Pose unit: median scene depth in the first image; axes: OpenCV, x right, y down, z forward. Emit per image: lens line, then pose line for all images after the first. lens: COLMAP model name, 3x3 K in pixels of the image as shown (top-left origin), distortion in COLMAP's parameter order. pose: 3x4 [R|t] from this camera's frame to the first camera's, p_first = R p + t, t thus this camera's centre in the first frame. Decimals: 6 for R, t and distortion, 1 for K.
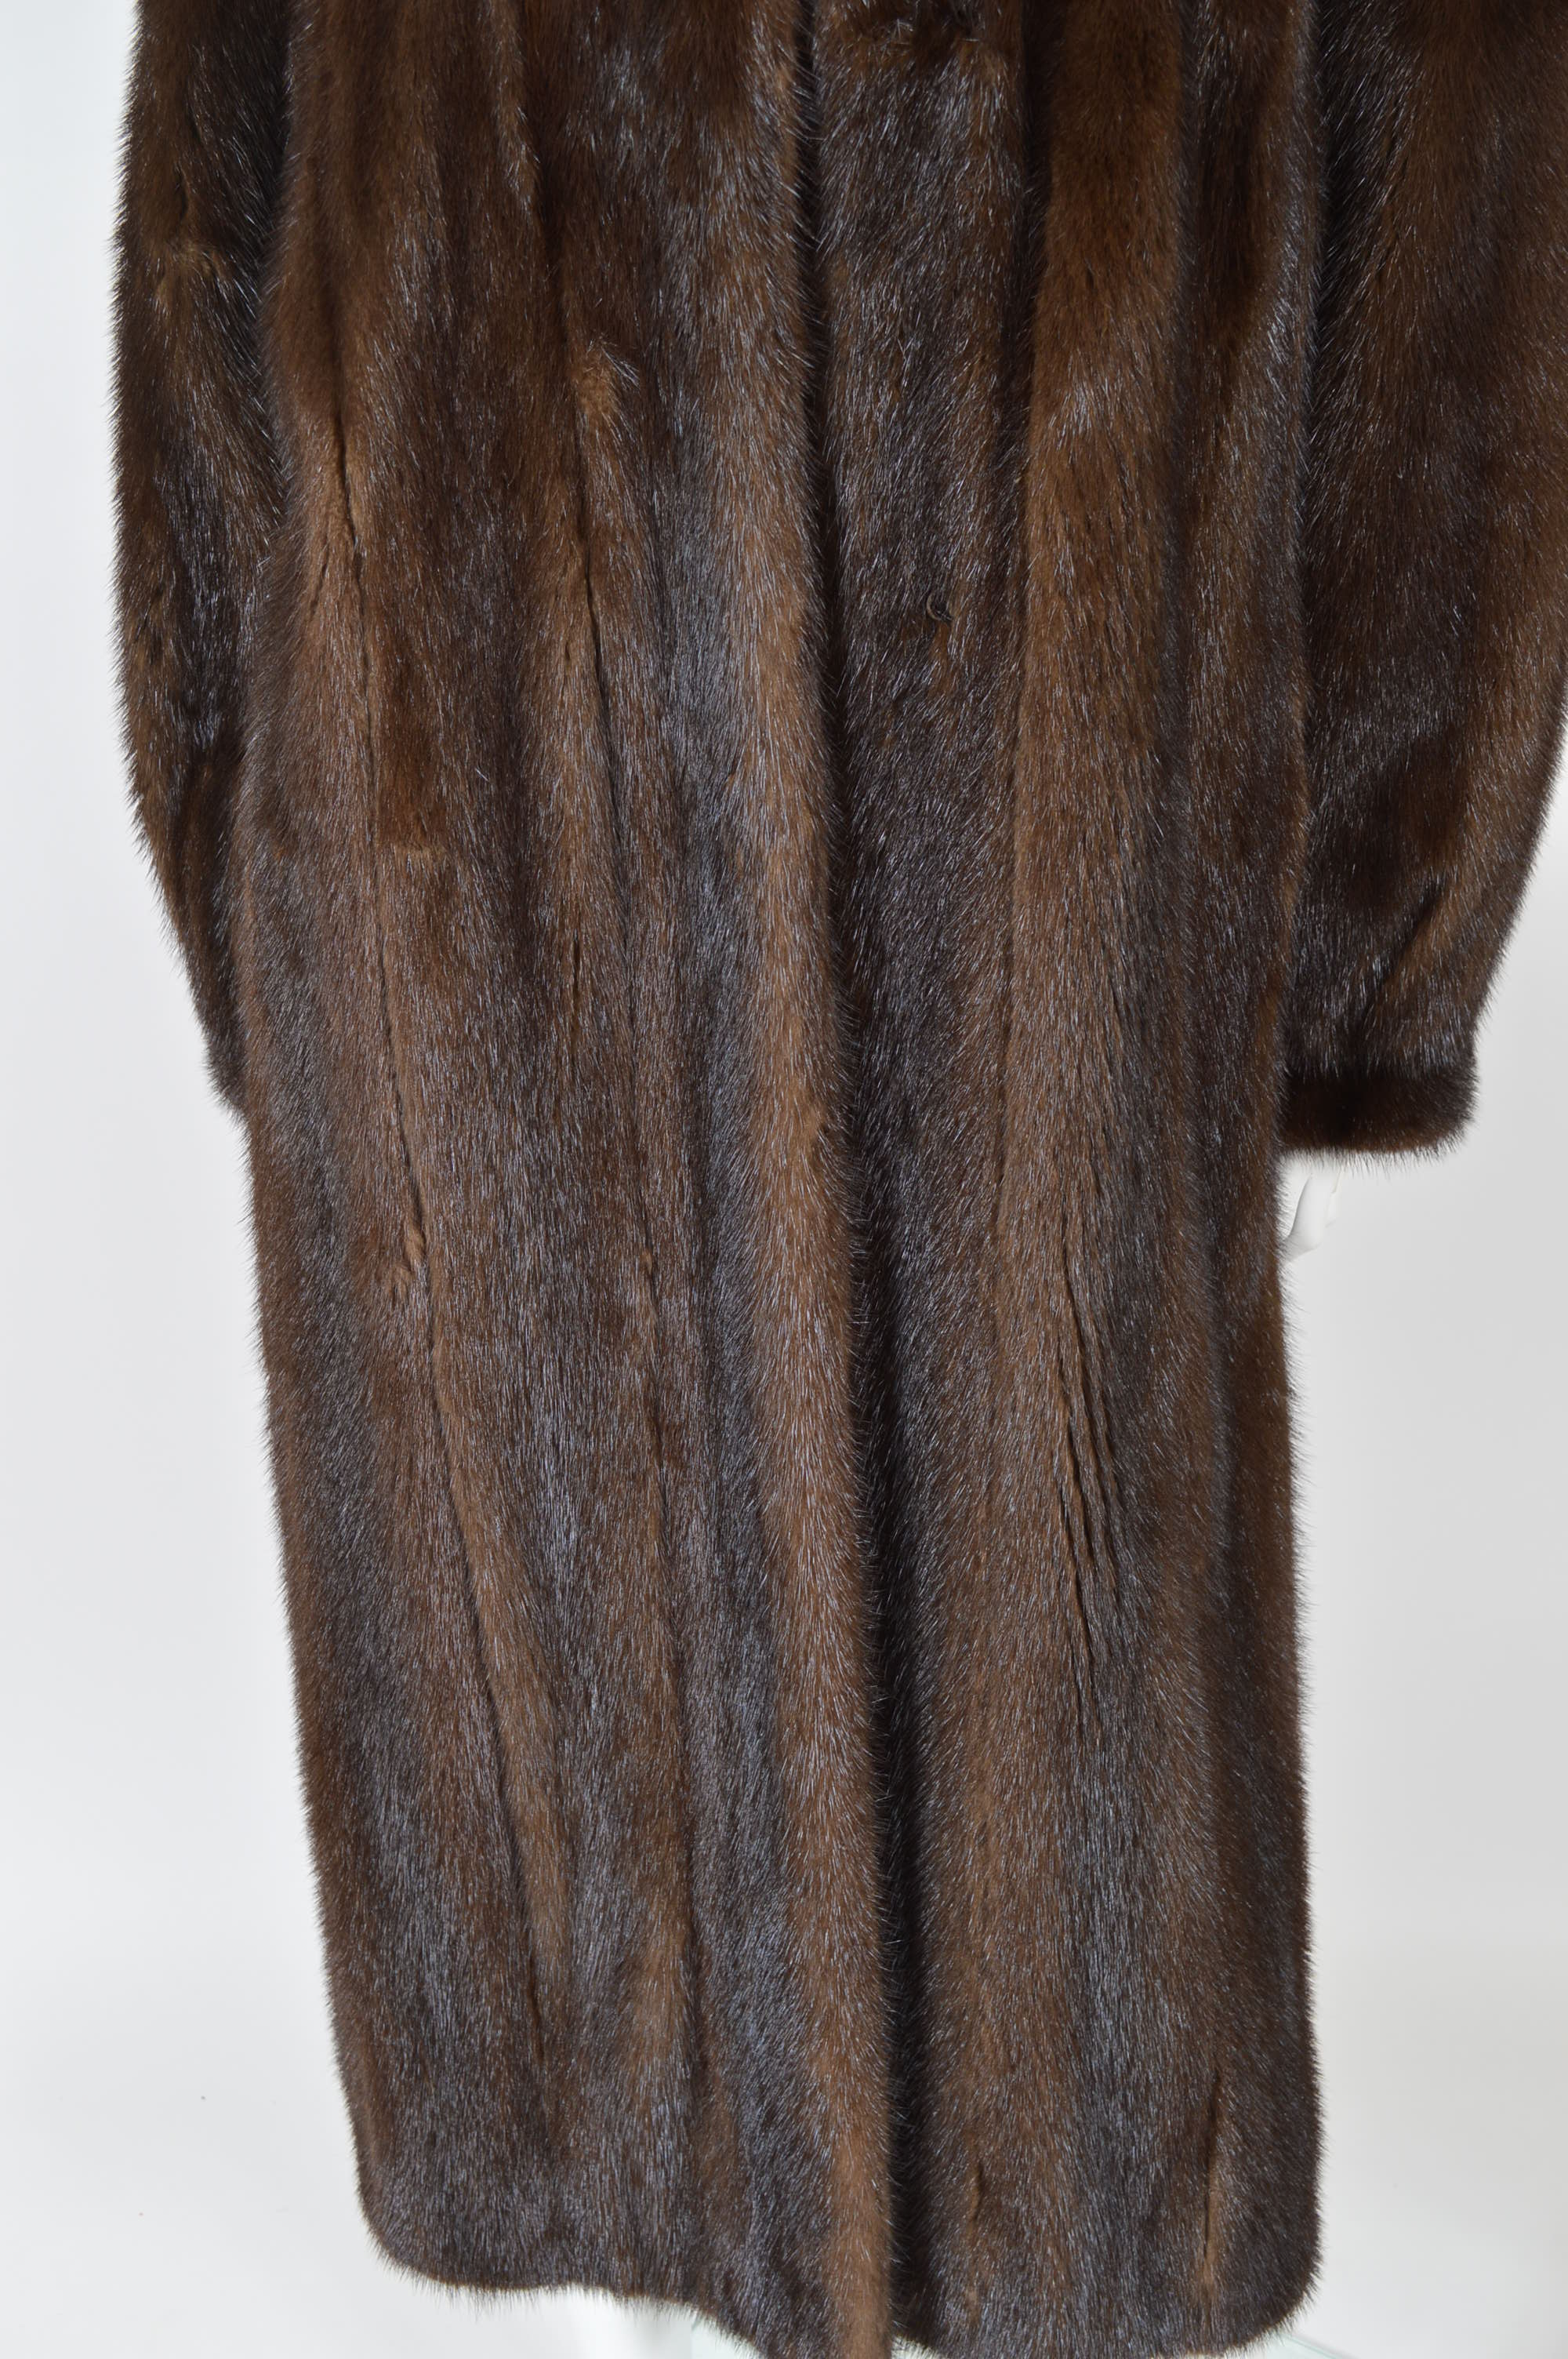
lens RADIAL K [[2645.8, 0, 785.8], [0, 2645.8, 1178.4], [0, 0, 1]] dist [-0.057029, 0.000000]
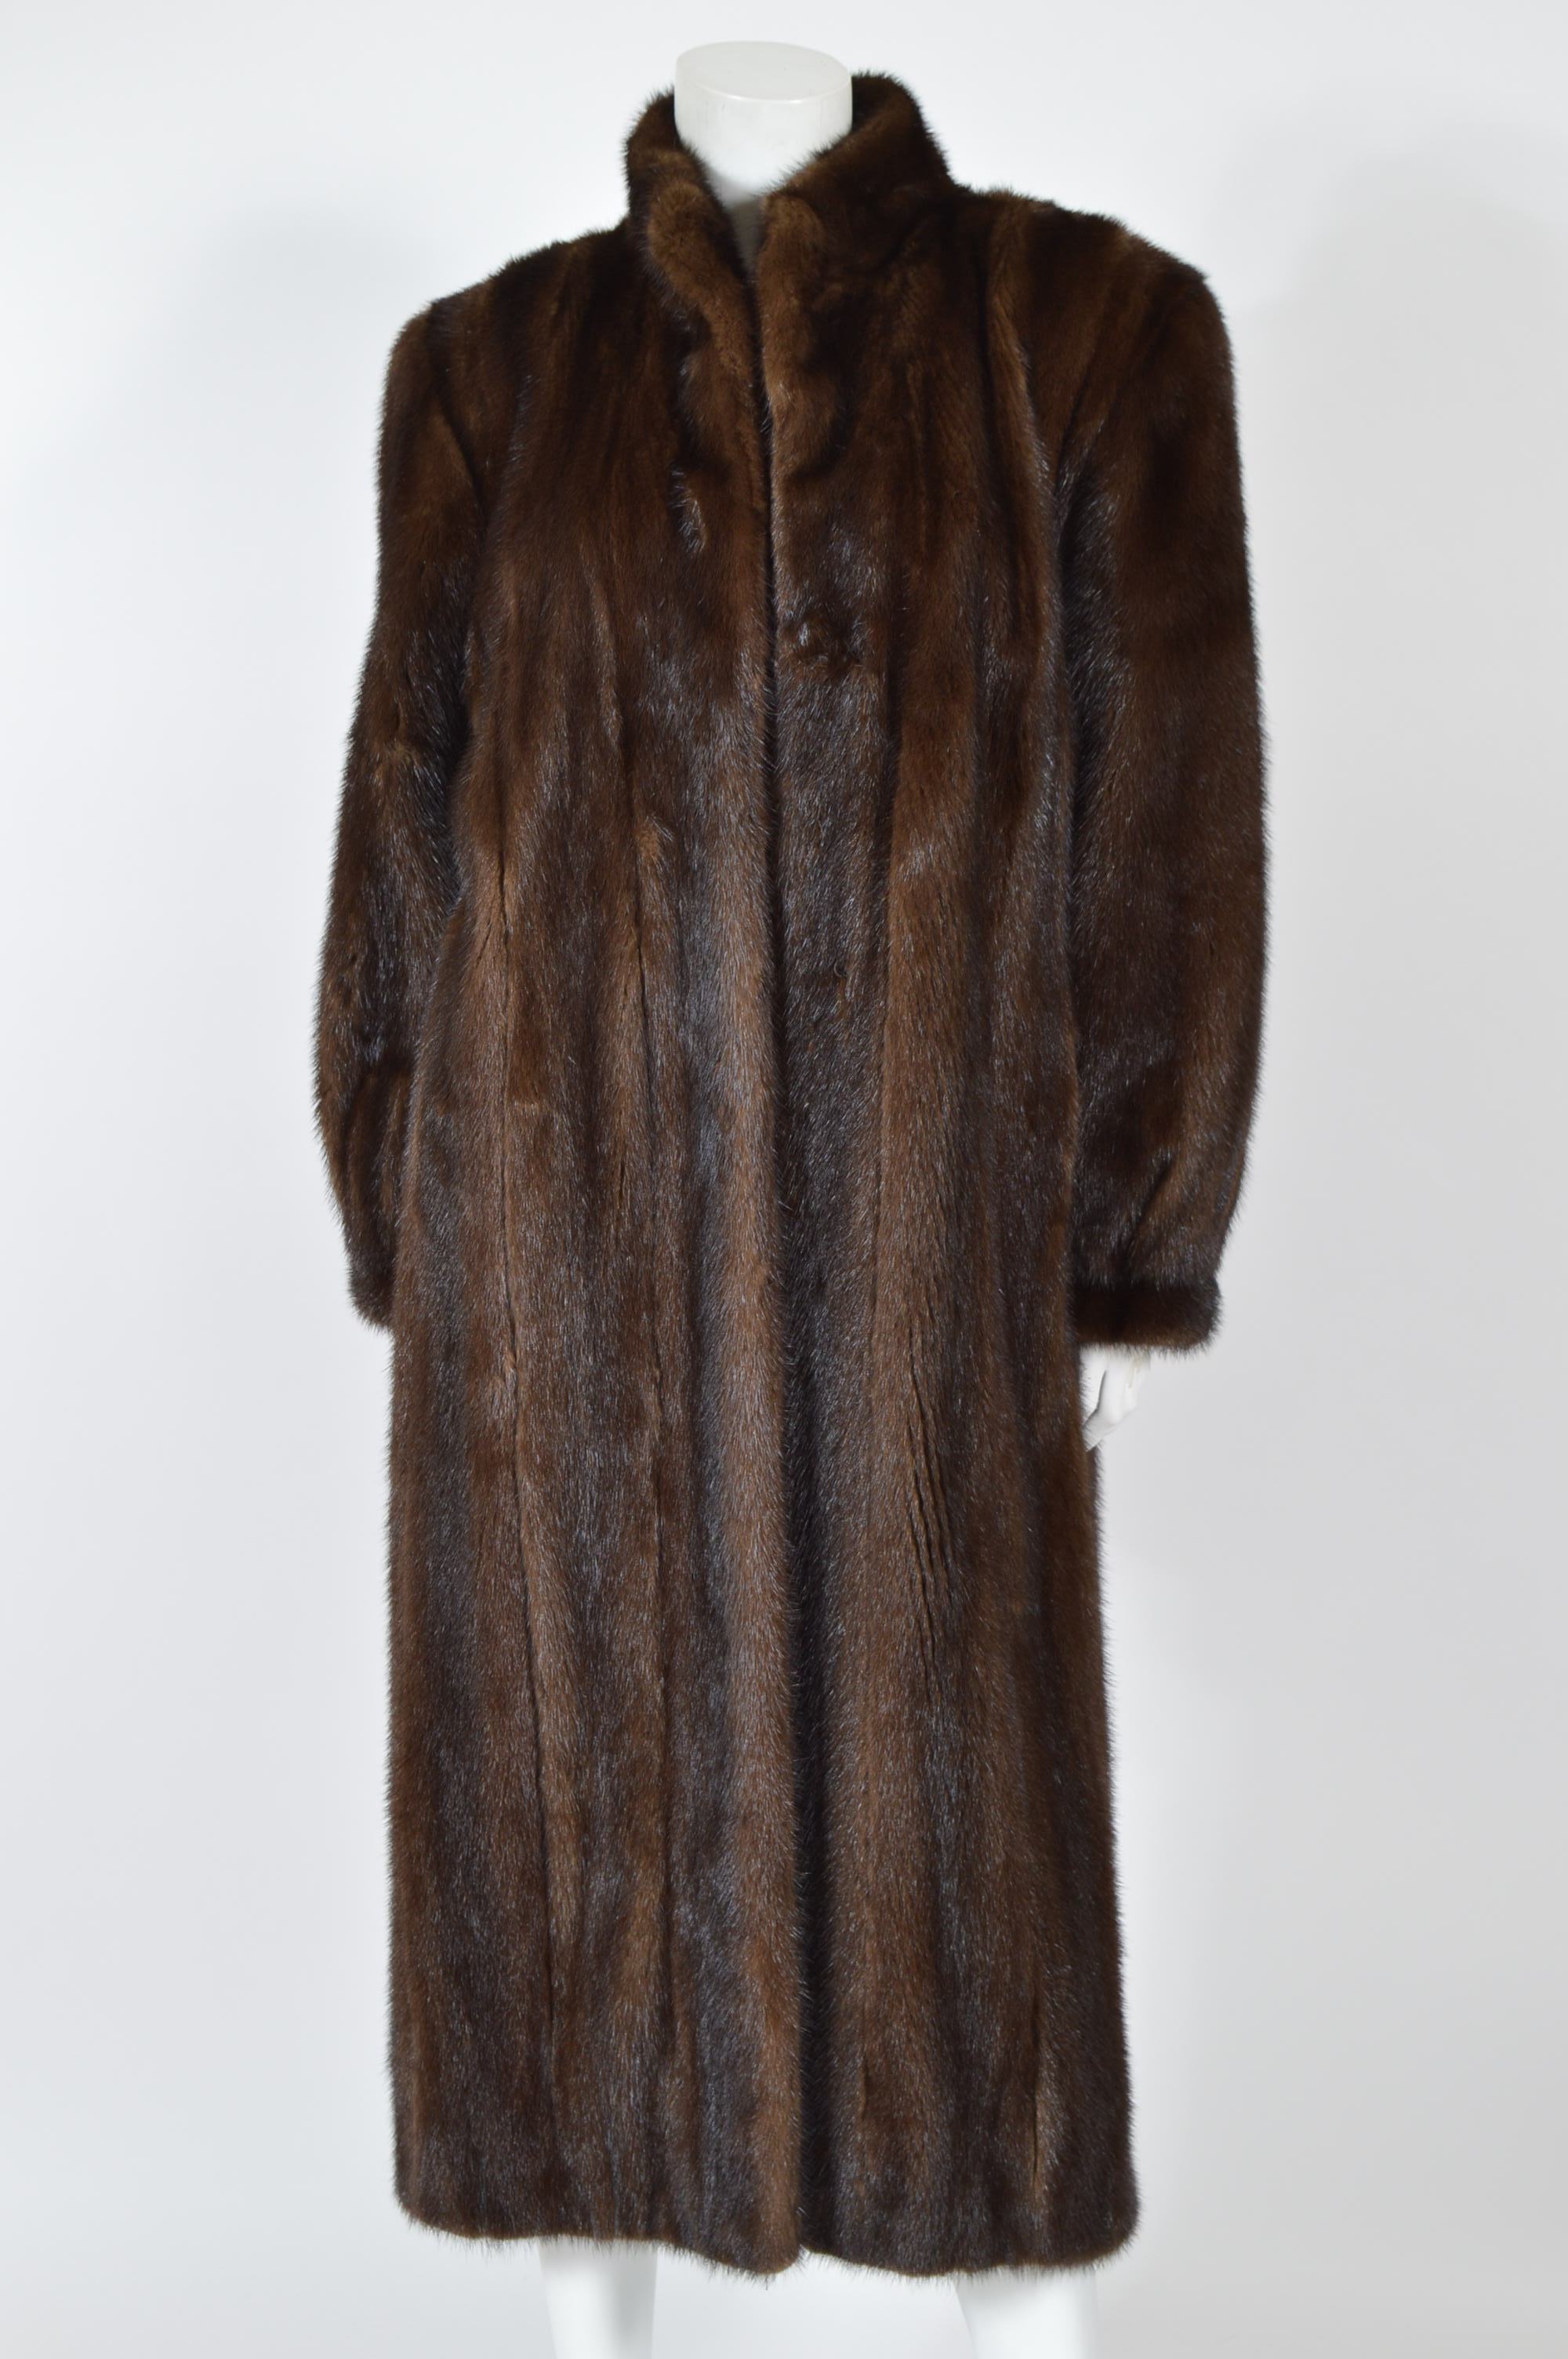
lens RADIAL K [[4984.3, 0, 793.6], [0, 4984.3, 1175.7], [0, 0, 1]] dist [0.102238, 0.000000]
pose [[0.999260, 0.029206, -0.025033, 0.107166], [-0.033930, 0.975820, -0.215924, 0.592909], [0.018122, 0.216614, 0.976089, -2.061420]]
